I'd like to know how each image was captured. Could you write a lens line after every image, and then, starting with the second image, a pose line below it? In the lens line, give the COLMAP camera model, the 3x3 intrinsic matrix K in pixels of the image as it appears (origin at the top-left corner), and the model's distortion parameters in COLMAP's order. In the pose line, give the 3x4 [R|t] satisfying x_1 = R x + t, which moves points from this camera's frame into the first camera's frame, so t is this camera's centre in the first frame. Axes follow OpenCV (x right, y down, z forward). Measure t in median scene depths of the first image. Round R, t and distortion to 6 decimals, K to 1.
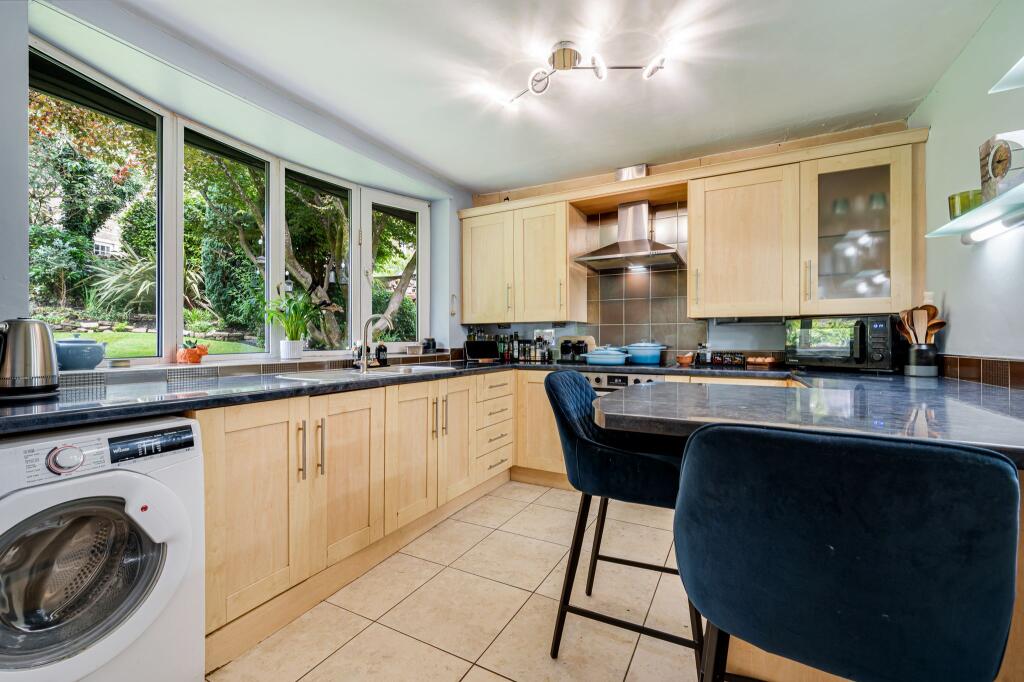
lens RADIAL K [[438.6, 0, 513.8], [0, 438.6, 342.3], [0, 0, 1]] dist [0.003214, -0.000797]
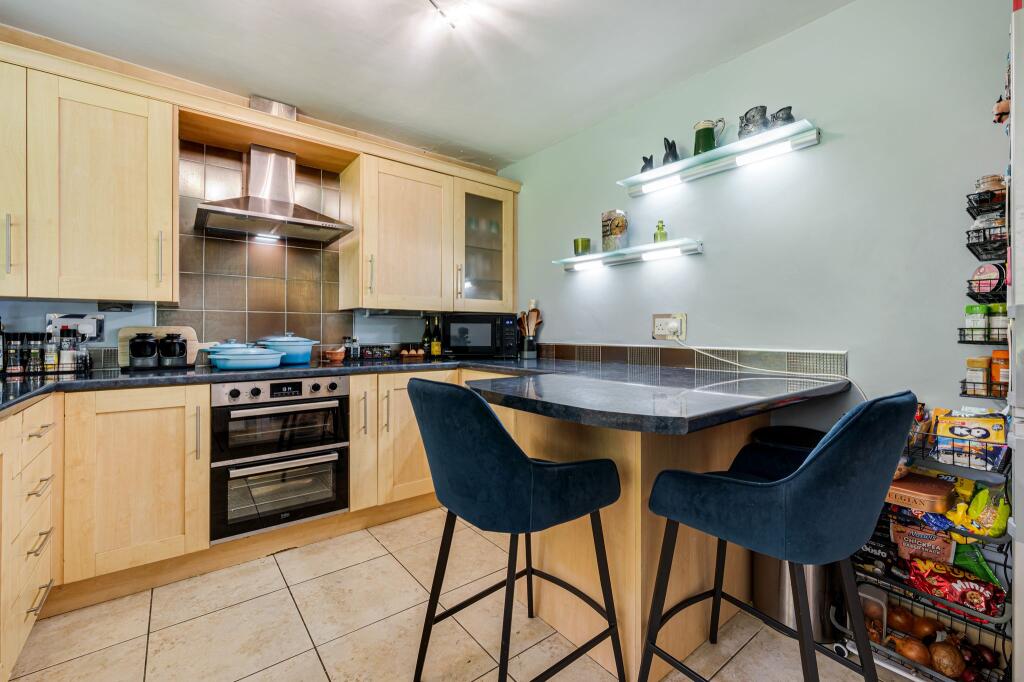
lens RADIAL K [[438.6, 0, 516.7], [0, 438.6, 330.8], [0, 0, 1]] dist [0.003214, -0.000797]
pose [[0.382863, 0.002296, 0.923802, -0.275649], [0.003031, 0.999988, -0.003742, -0.005310], [-0.923800, 0.004232, 0.382852, 0.349643]]
